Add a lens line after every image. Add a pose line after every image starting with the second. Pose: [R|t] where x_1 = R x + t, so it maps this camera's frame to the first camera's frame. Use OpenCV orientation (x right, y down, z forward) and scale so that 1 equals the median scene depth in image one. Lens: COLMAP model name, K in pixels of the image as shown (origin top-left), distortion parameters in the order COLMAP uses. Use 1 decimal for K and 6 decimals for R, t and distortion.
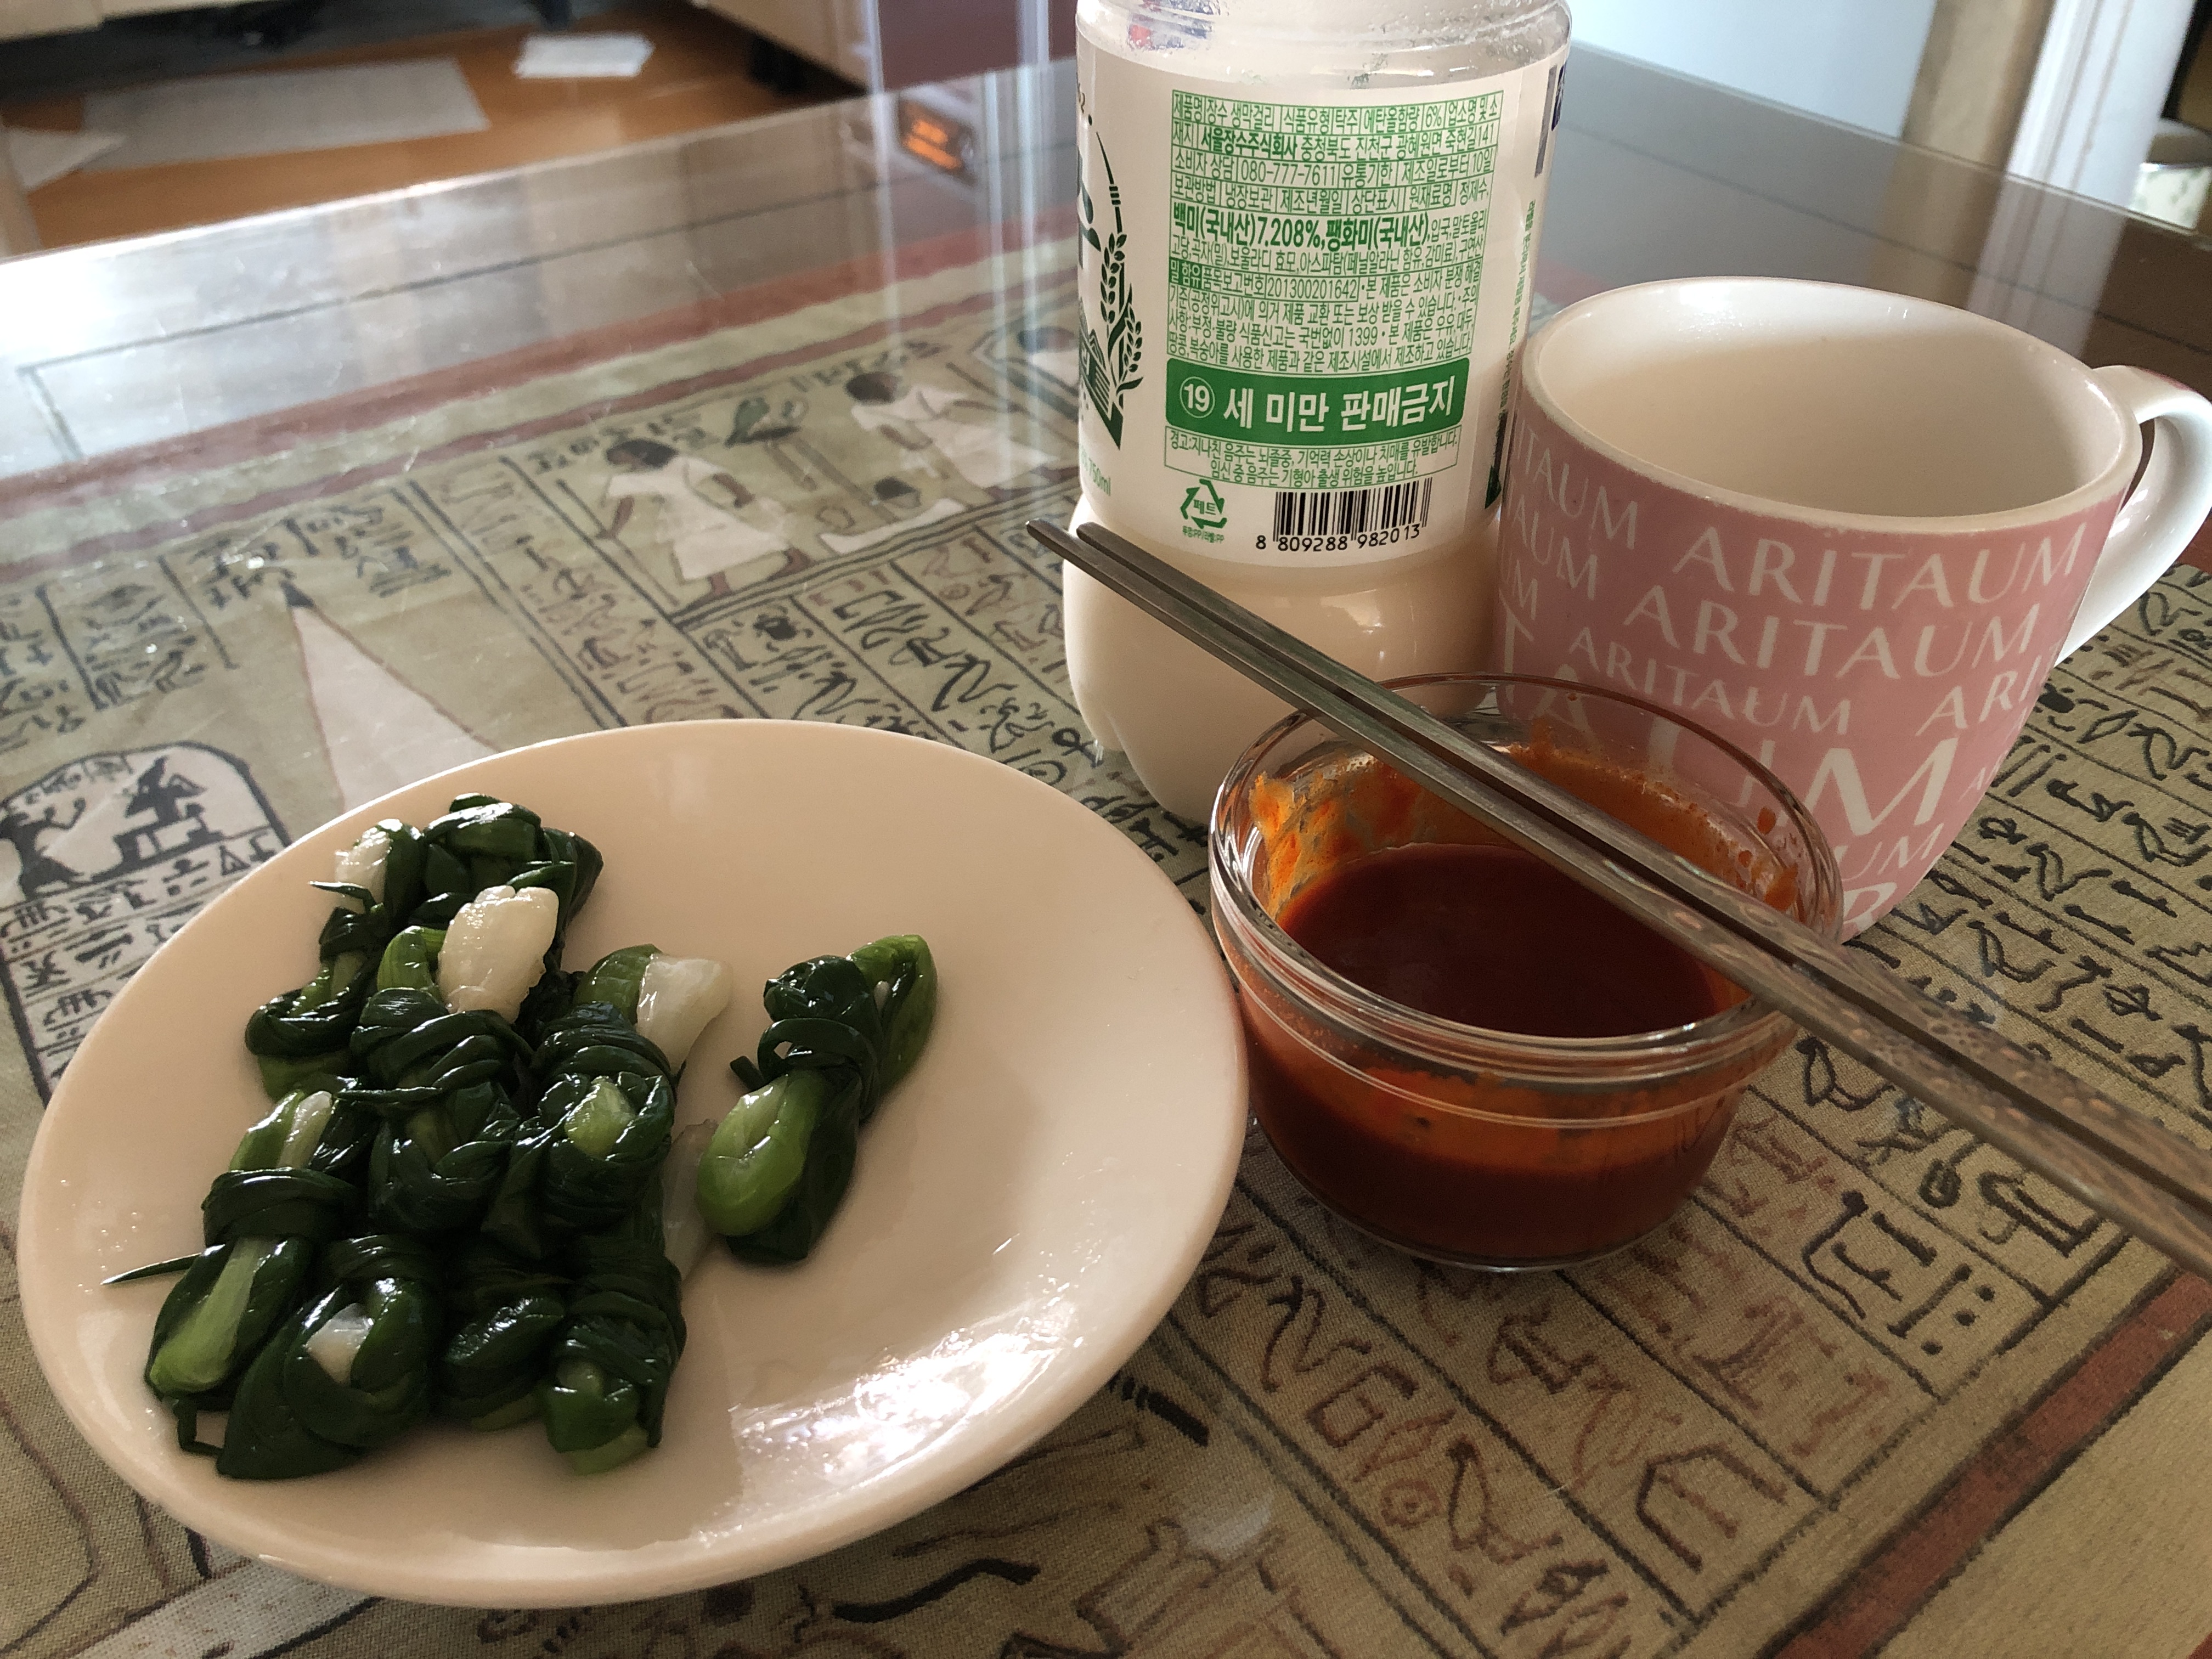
lens RADIAL K [[1791.9, 0, 1102.9], [0, 1791.9, 826.4], [0, 0, 1]] dist [0.003999, 0.017471]
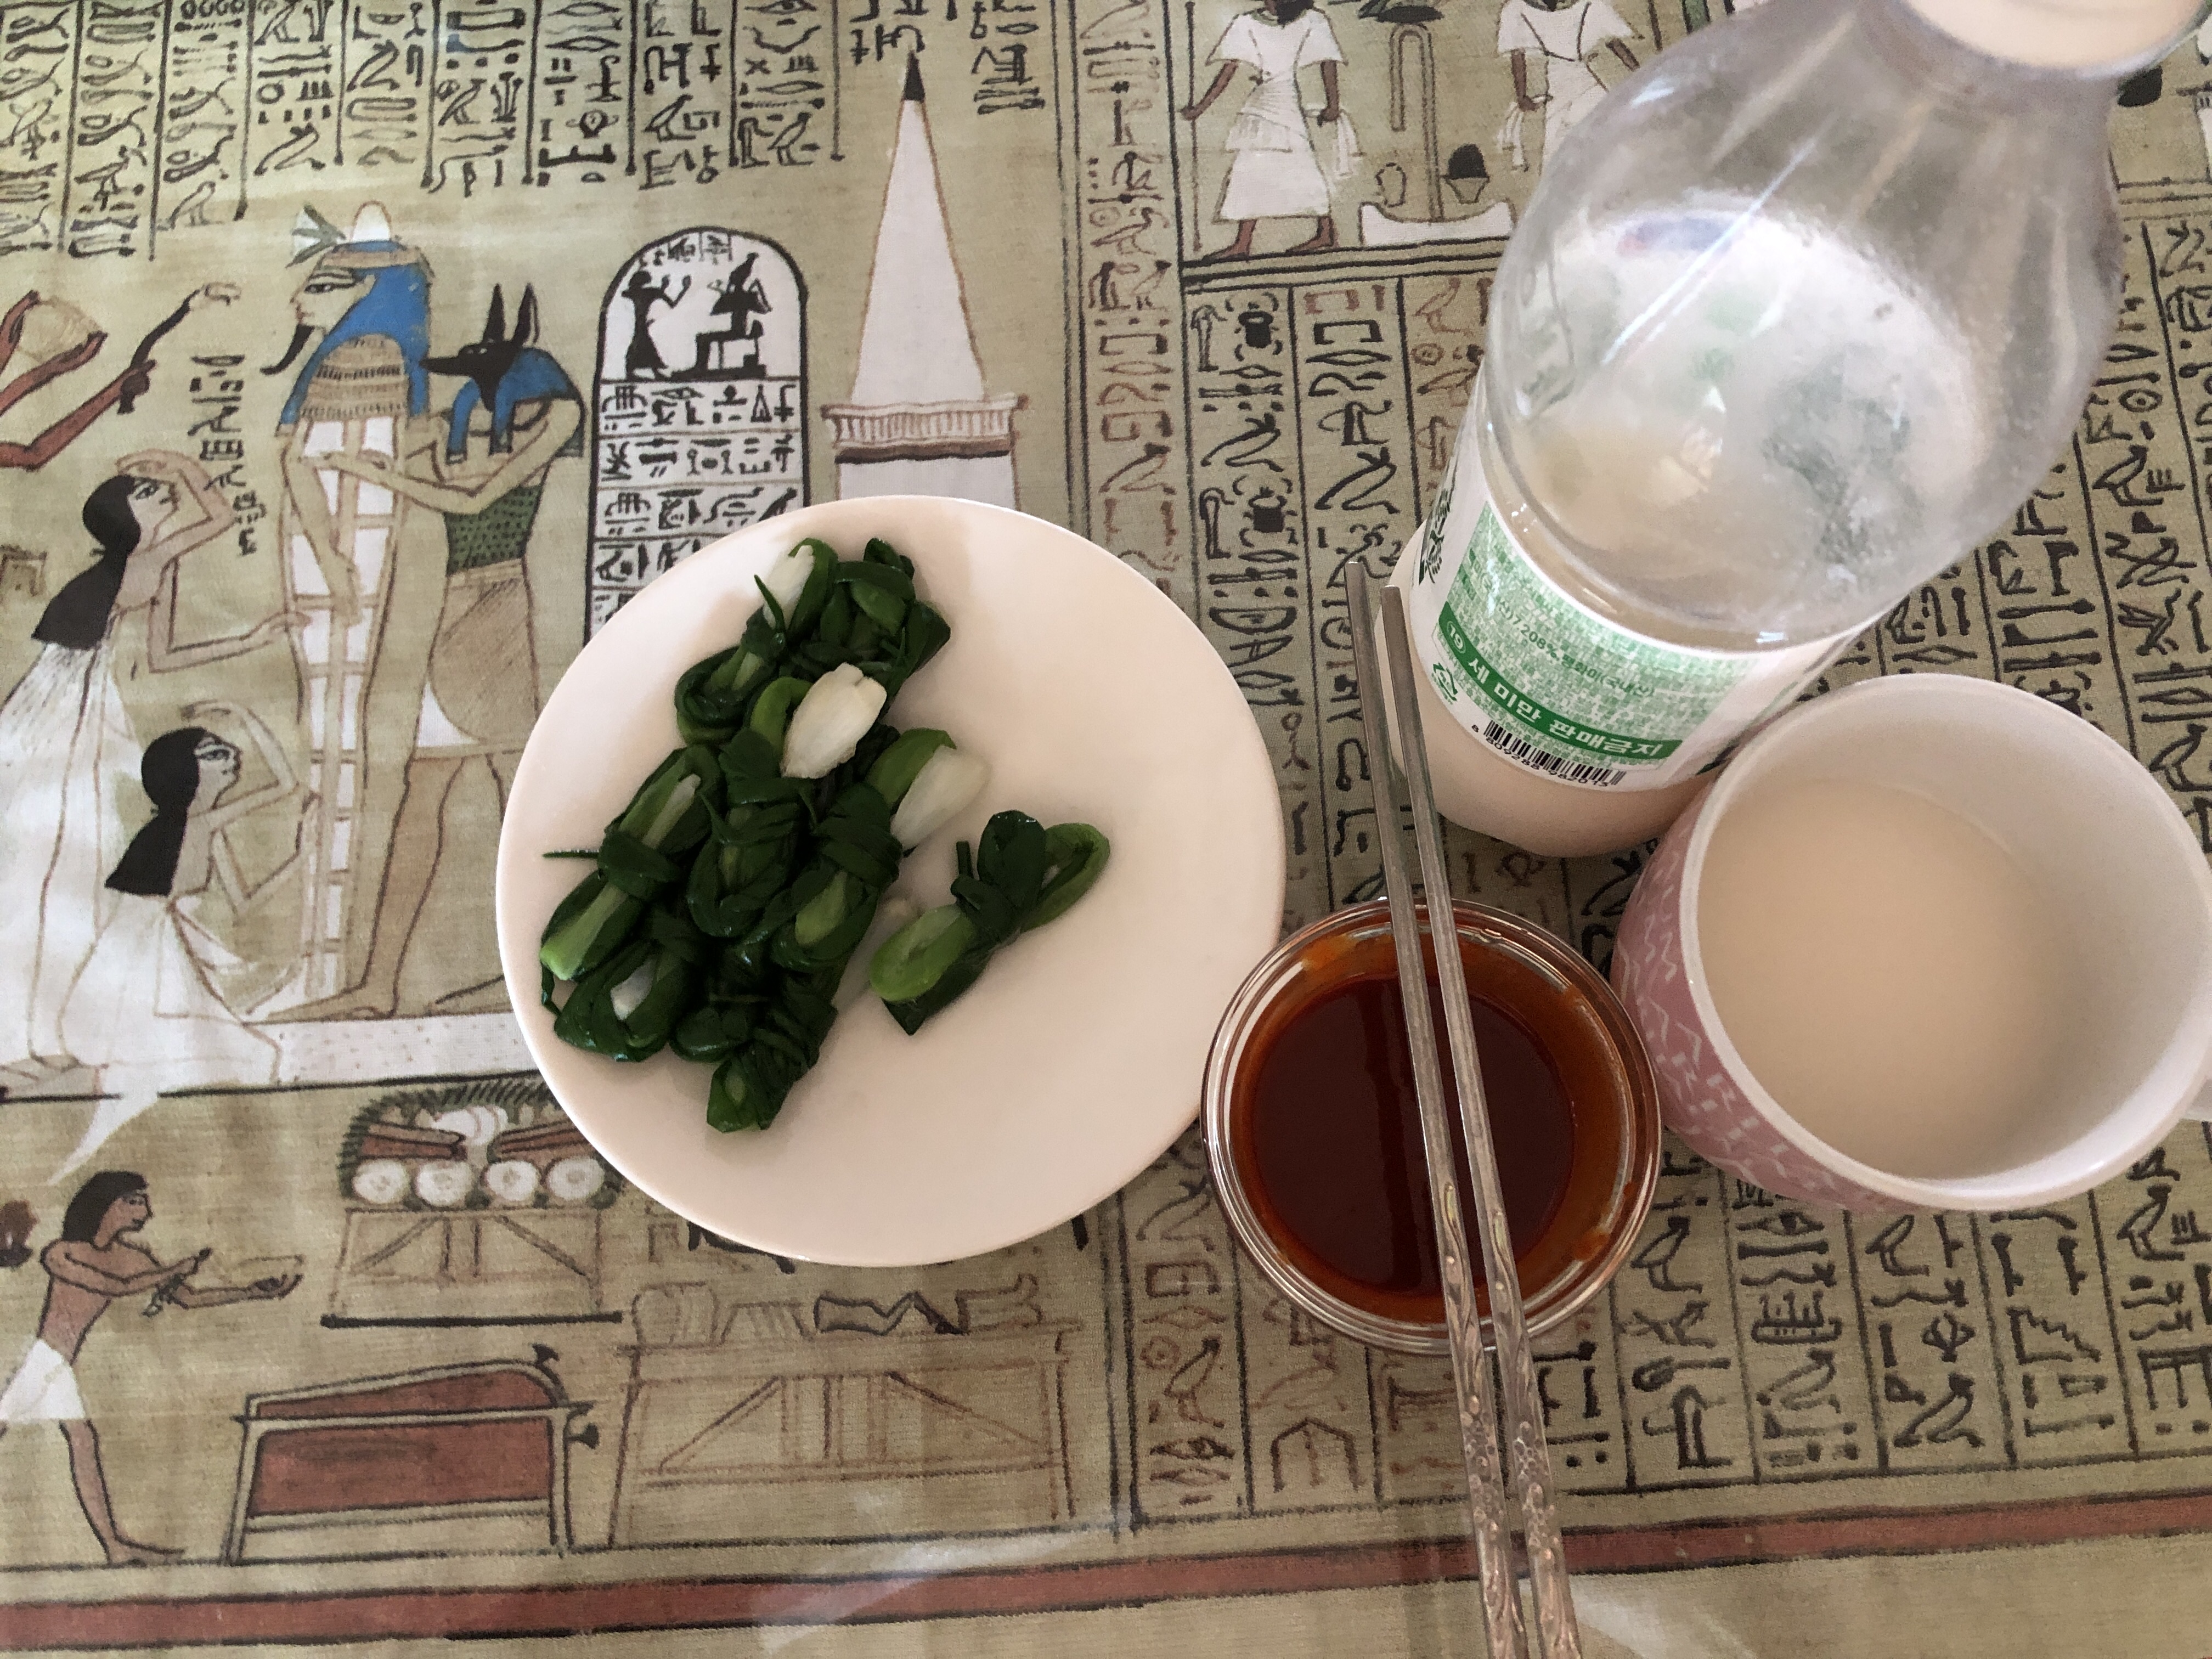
lens RADIAL K [[1791.9, 0, 1101.1], [0, 1791.9, 826.6], [0, 0, 1]] dist [0.003999, 0.017471]
pose [[0.833482, 0.529692, -0.157271, 0.086422], [-0.330915, 0.706457, 0.625630, -0.651104], [0.442497, -0.469408, 0.764102, -0.030613]]
